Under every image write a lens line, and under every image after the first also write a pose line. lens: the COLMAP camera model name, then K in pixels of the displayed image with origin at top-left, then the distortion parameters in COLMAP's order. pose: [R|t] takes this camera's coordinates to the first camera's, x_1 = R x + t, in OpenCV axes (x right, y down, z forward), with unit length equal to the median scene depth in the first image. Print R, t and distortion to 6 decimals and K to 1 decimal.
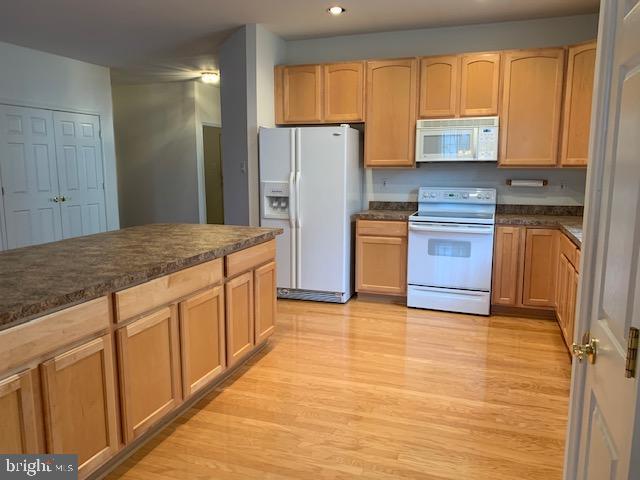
lens RADIAL K [[492.5, 0, 320.2], [0, 492.5, 237.4], [0, 0, 1]] dist [0.036439, -0.038312]
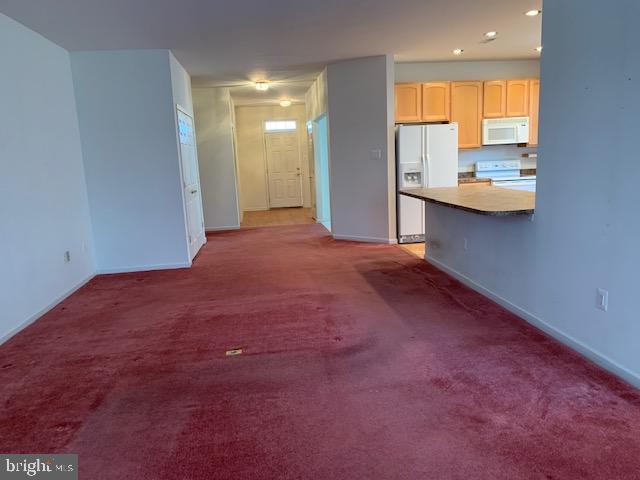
lens RADIAL K [[492.5, 0, 319.7], [0, 492.5, 238.4], [0, 0, 1]] dist [0.036439, -0.038312]
pose [[0.893332, -0.115413, 0.434325, -1.035039], [0.112515, 0.993119, 0.032479, 0.035426], [-0.435085, 0.019854, 0.900171, -0.213007]]
